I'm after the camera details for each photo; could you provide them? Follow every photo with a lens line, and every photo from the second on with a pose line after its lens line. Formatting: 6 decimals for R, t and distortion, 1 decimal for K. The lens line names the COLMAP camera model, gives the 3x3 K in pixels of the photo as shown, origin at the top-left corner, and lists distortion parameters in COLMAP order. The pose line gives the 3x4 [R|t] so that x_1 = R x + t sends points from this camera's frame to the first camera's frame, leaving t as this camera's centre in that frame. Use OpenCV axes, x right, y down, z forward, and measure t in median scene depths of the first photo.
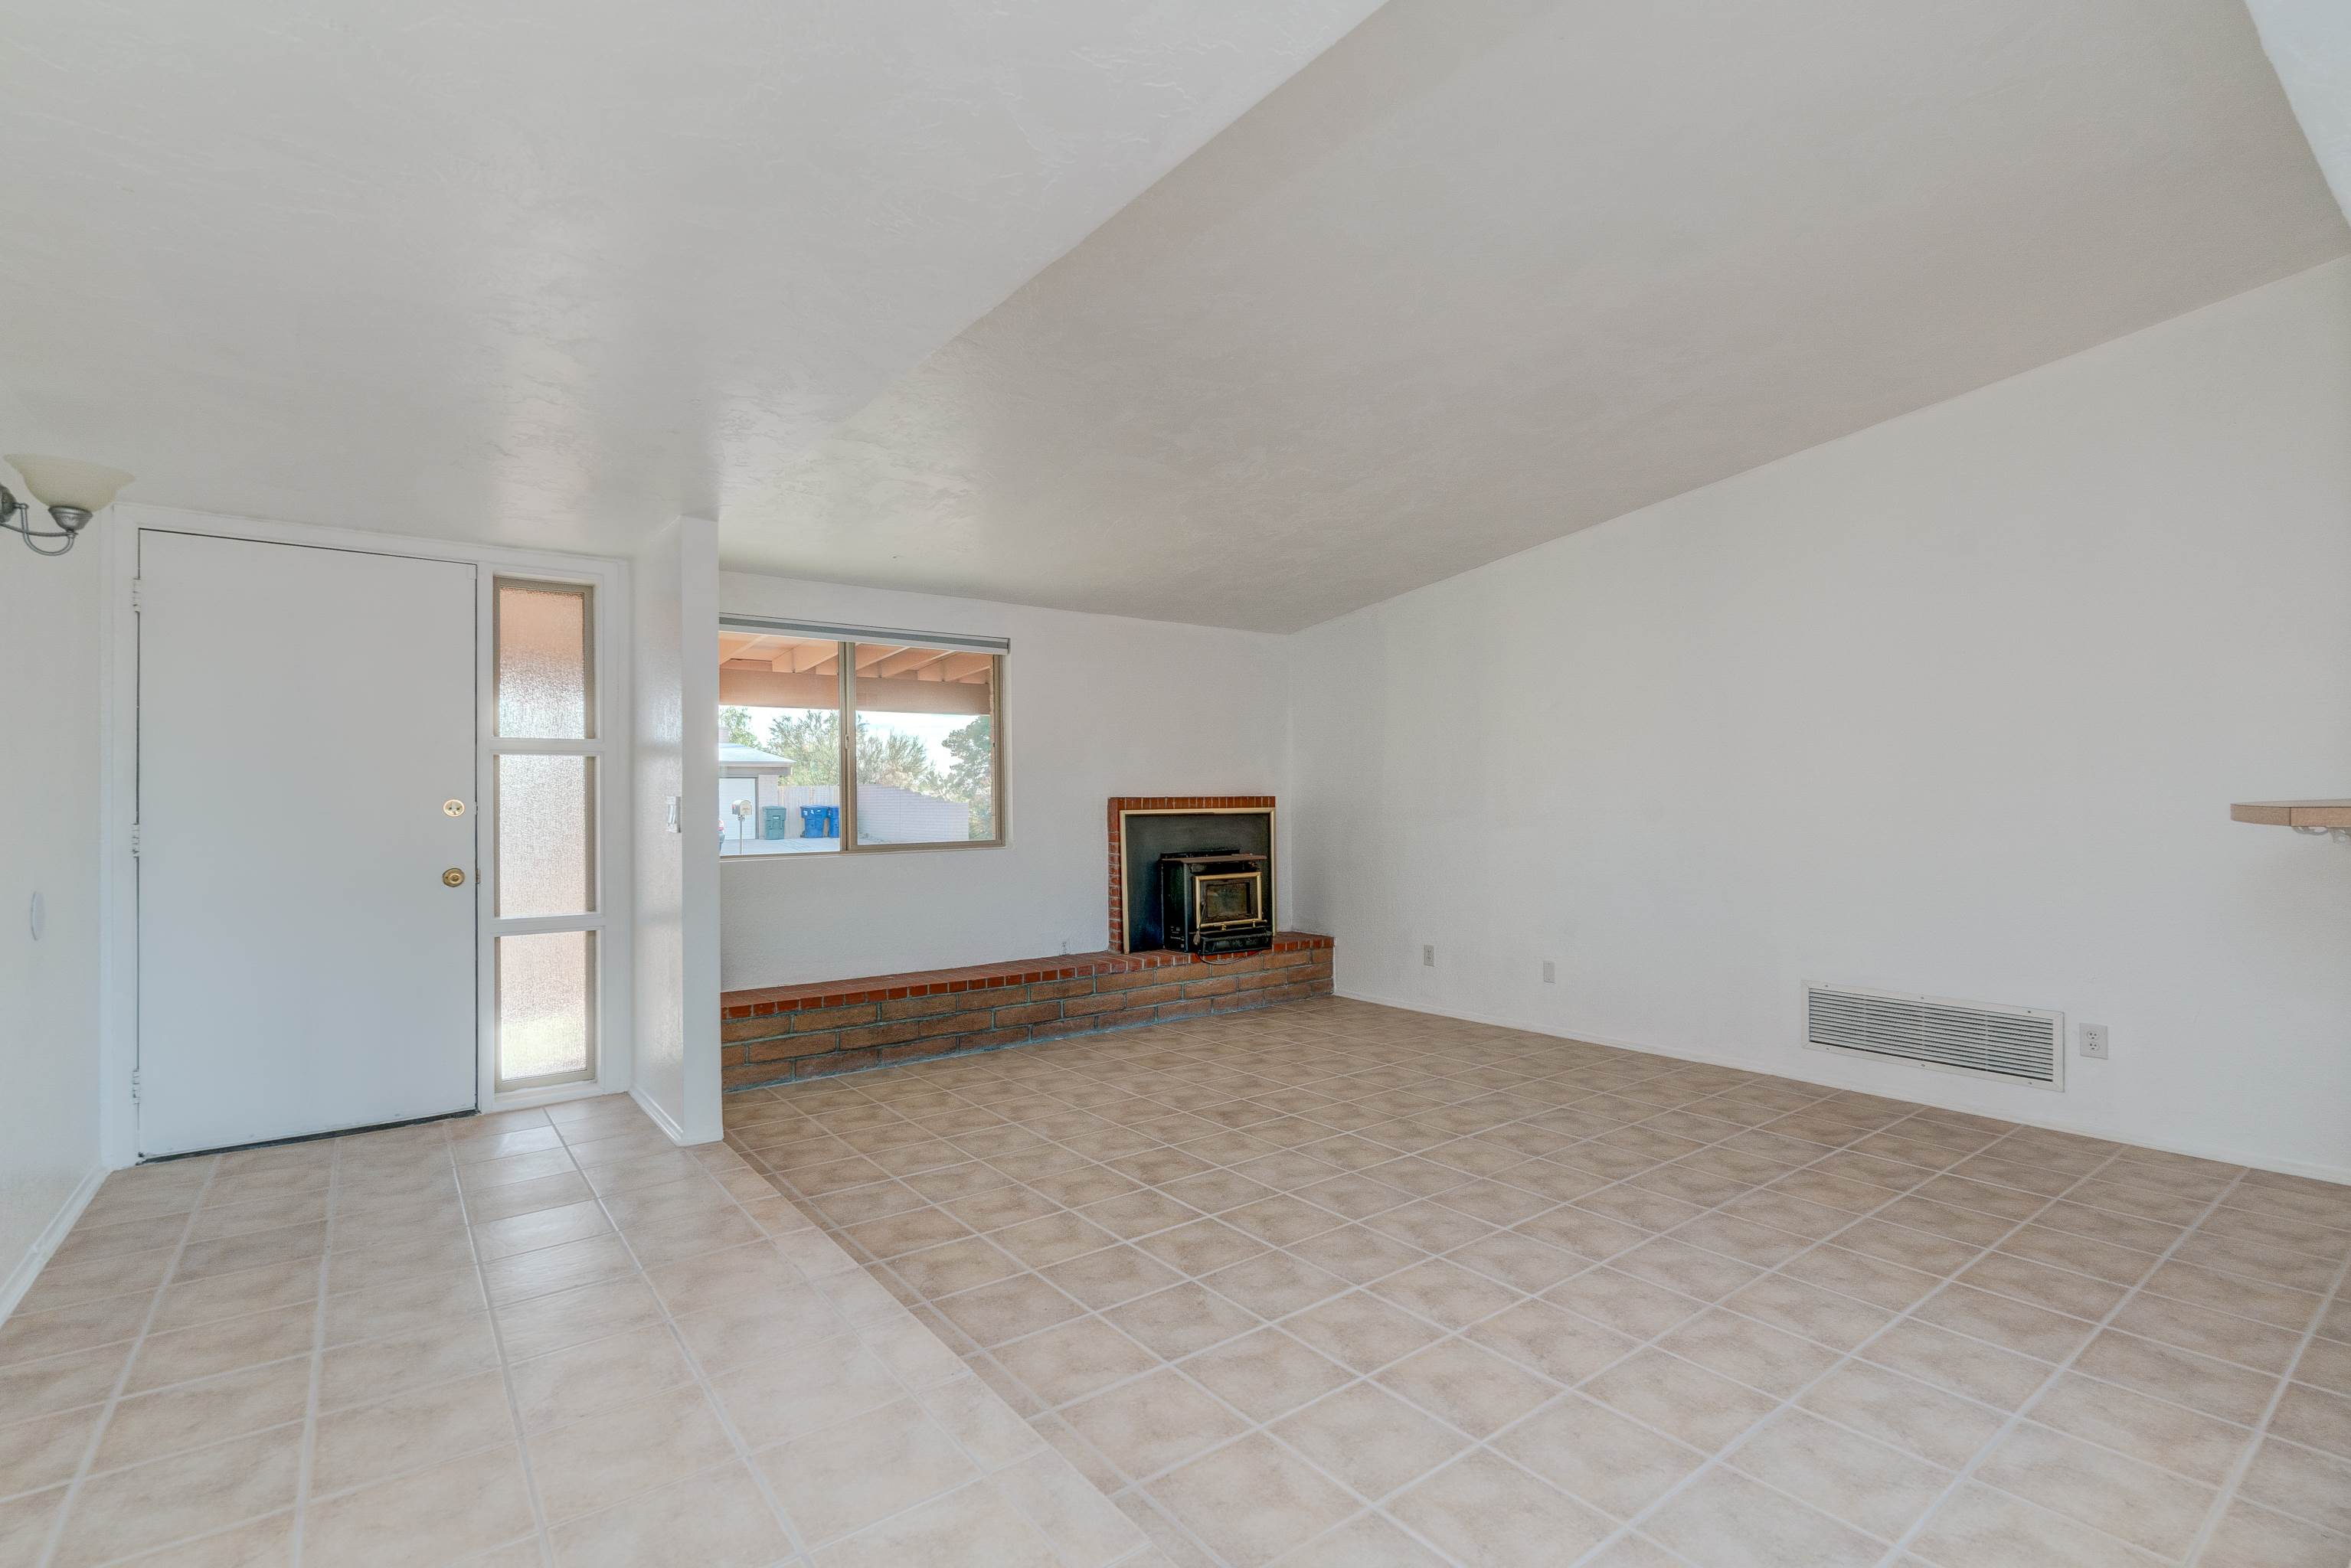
lens RADIAL K [[1083.6, 0, 1139.5], [0, 1083.6, 805.5], [0, 0, 1]] dist [-0.002922, 0.000402]
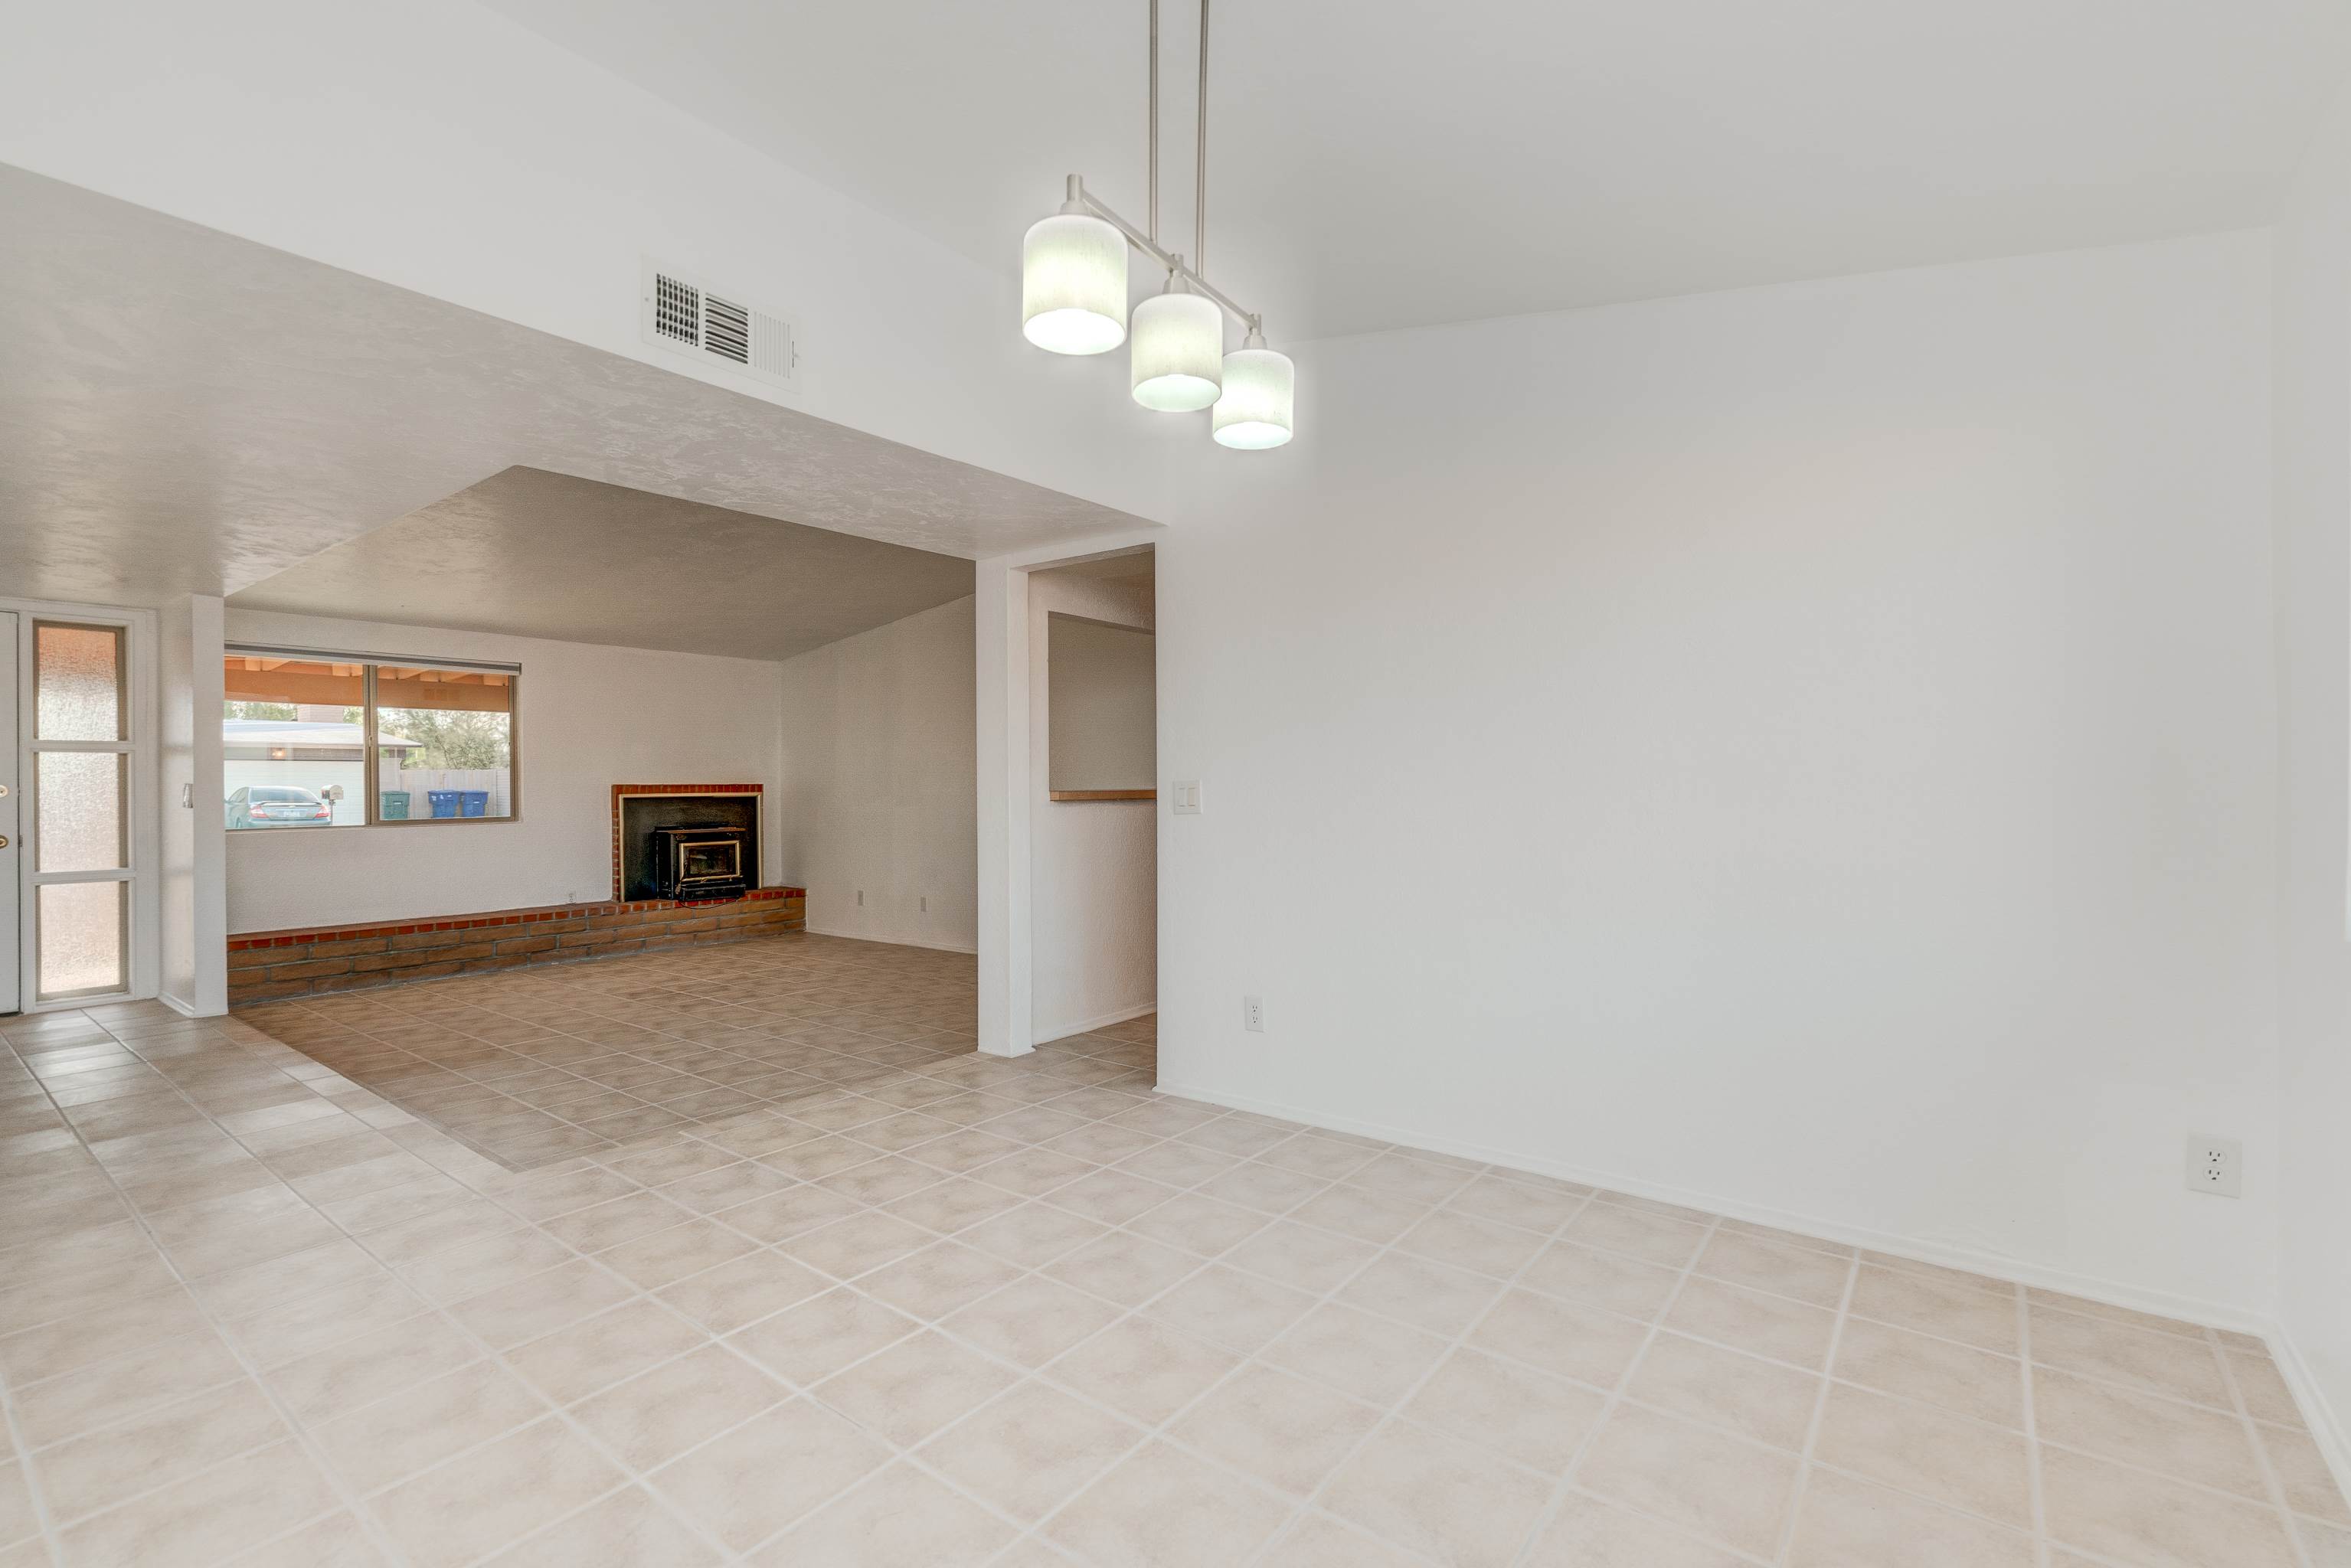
lens RADIAL K [[1067.1, 0, 1161.1], [0, 1067.1, 799.0], [0, 0, 1]] dist [-0.006405, 0.000770]
pose [[0.960170, 0.001276, 0.279415, 0.350924], [-0.003198, 0.999974, 0.006420, -0.001082], [-0.279400, -0.007058, 0.960149, -0.606308]]
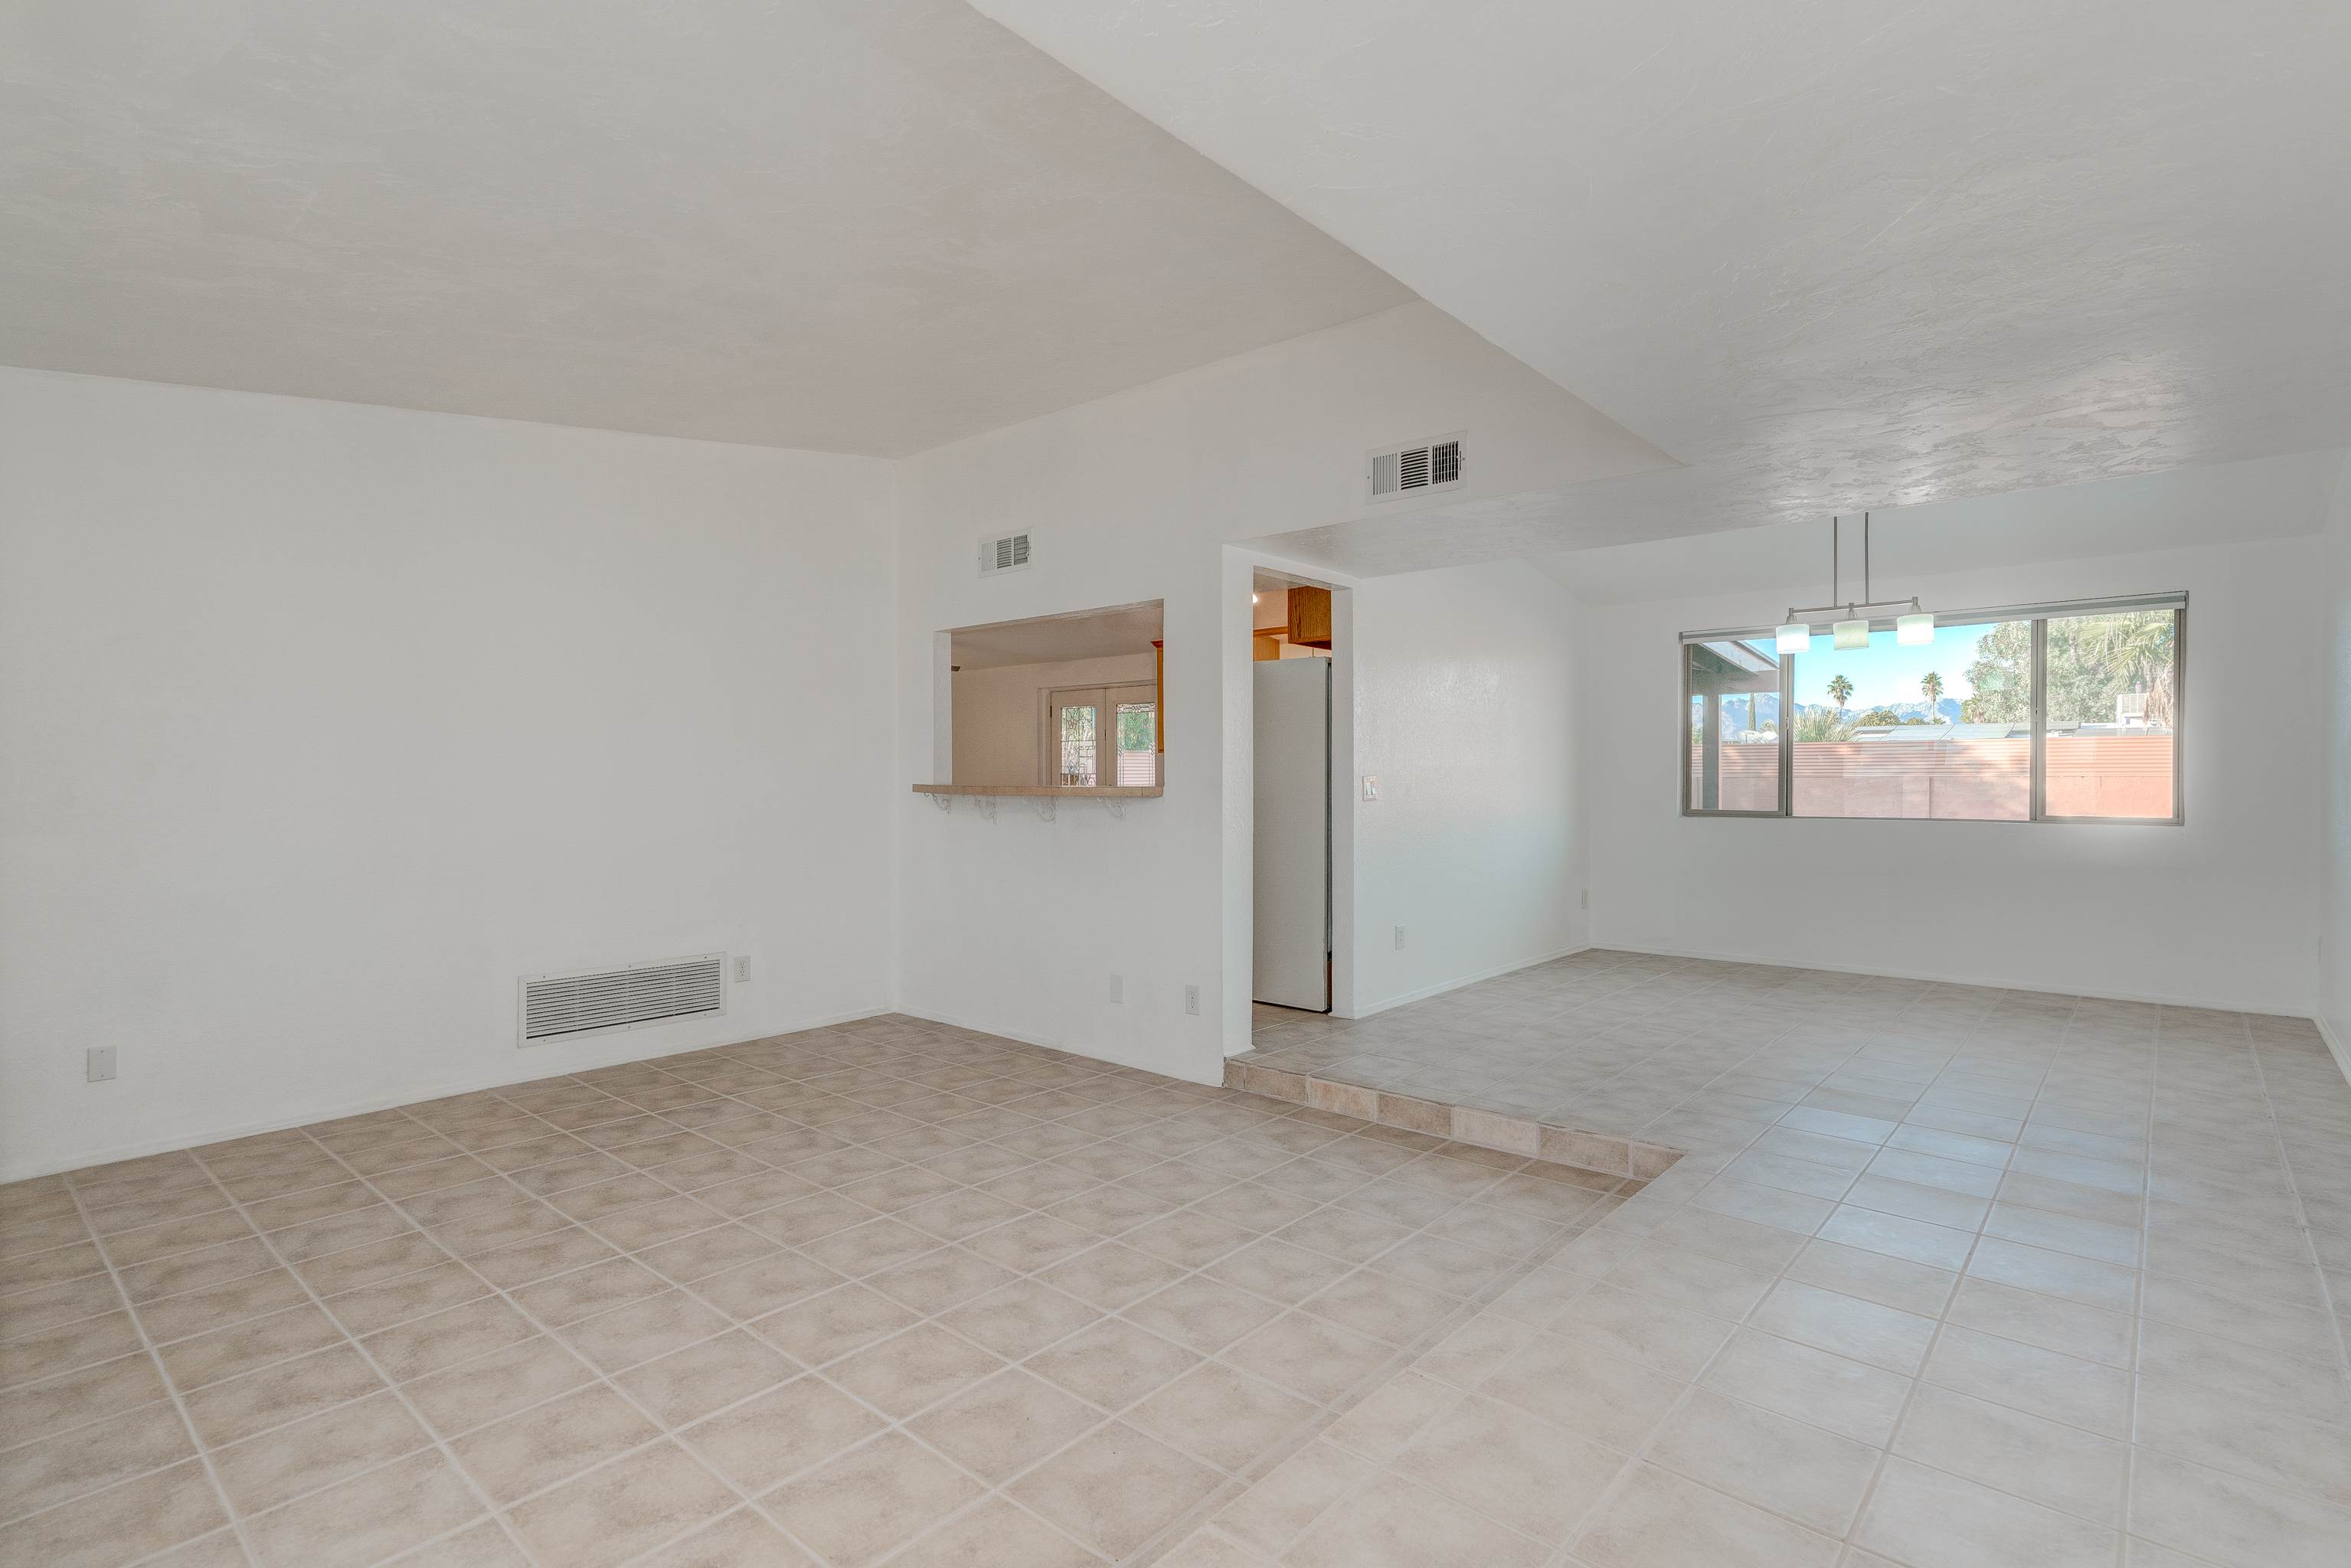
lens RADIAL K [[1134.6, 0, 1203.9], [0, 1134.6, 790.3], [0, 0, 1]] dist [-0.000584, 0.001426]
pose [[-0.241611, -0.001043, 0.970373, -0.513768], [0.010279, 0.999941, 0.003634, -0.001270], [-0.970319, 0.010853, -0.241586, 0.662228]]
